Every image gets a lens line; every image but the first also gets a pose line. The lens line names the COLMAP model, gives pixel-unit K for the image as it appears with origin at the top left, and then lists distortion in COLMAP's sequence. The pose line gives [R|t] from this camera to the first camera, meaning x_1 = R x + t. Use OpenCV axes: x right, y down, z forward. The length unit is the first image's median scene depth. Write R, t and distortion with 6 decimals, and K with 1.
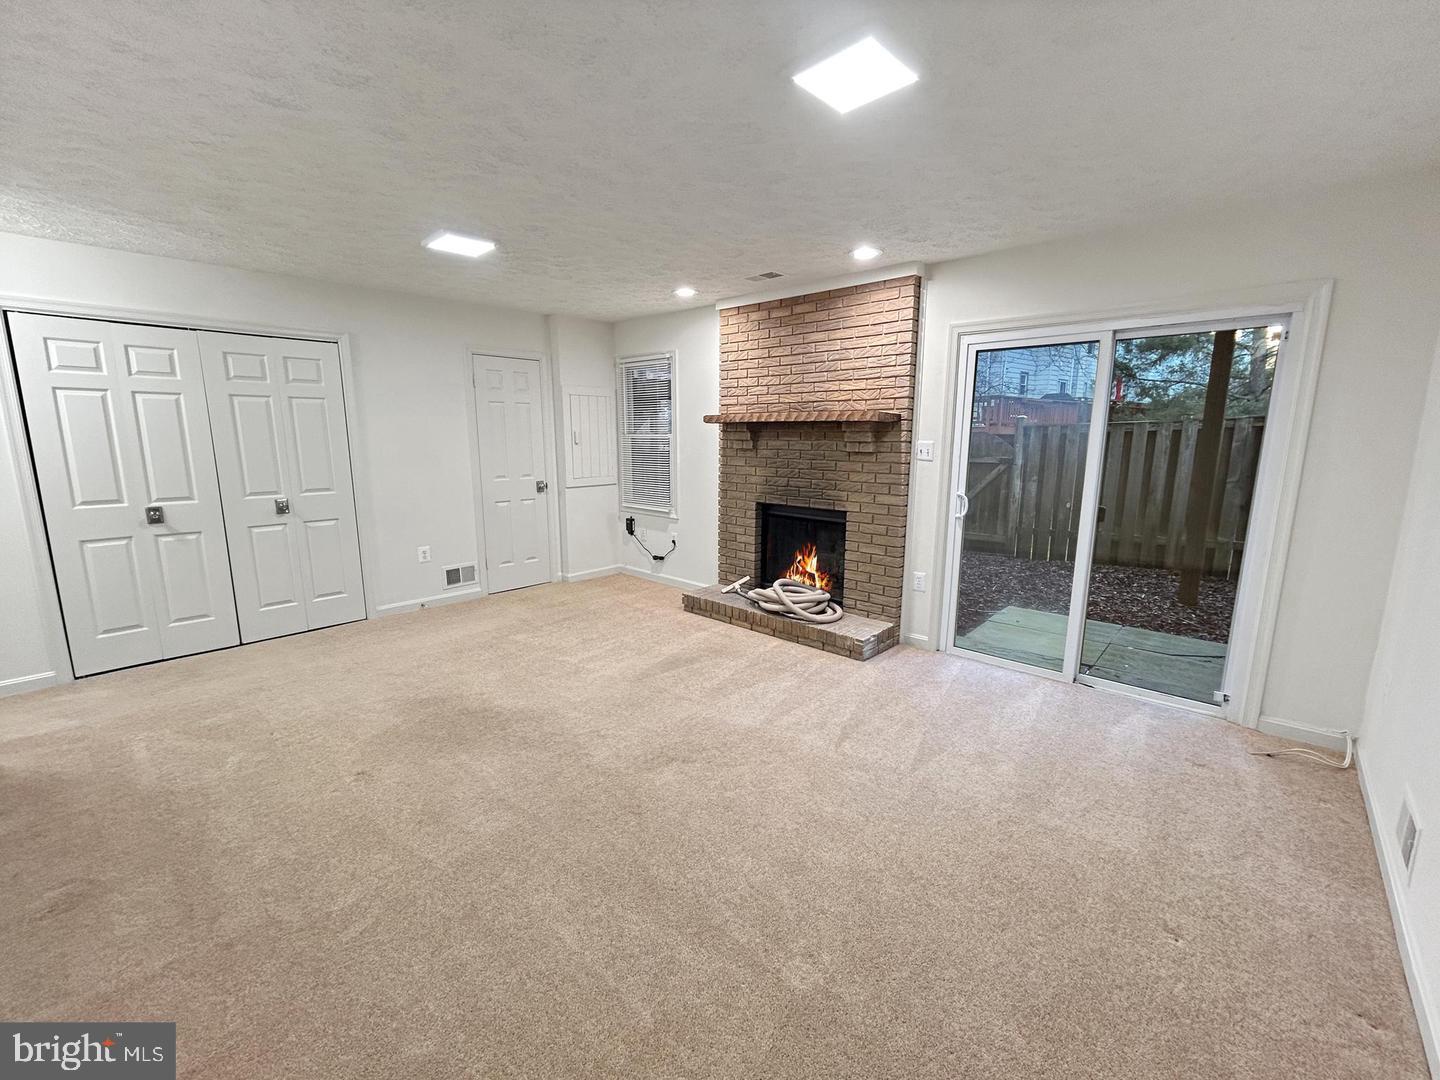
lens RADIAL K [[587.6, 0, 724.2], [0, 587.6, 539.4], [0, 0, 1]] dist [0.005213, 0.000041]
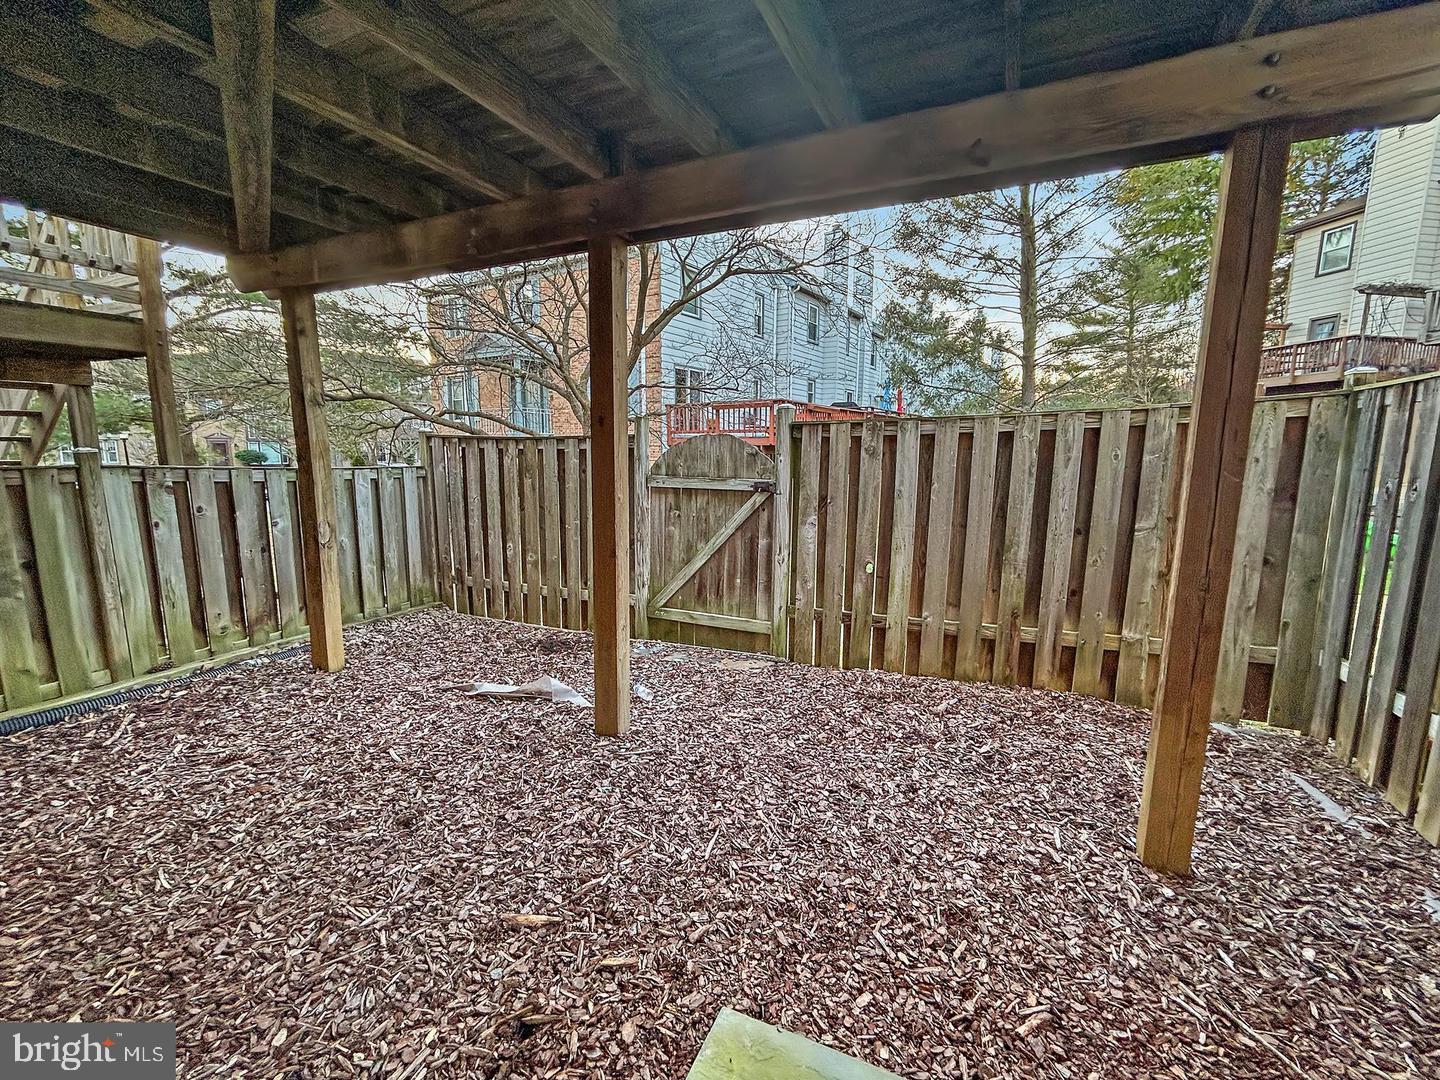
lens RADIAL K [[588.3, 0, 702.9], [0, 588.3, 539.1], [0, 0, 1]] dist [-0.003002, -0.000415]
pose [[0.963372, -0.035311, 0.265835, 0.281360], [0.040833, 0.999049, -0.015273, -0.080020], [-0.265043, 0.025568, 0.963898, 0.497699]]
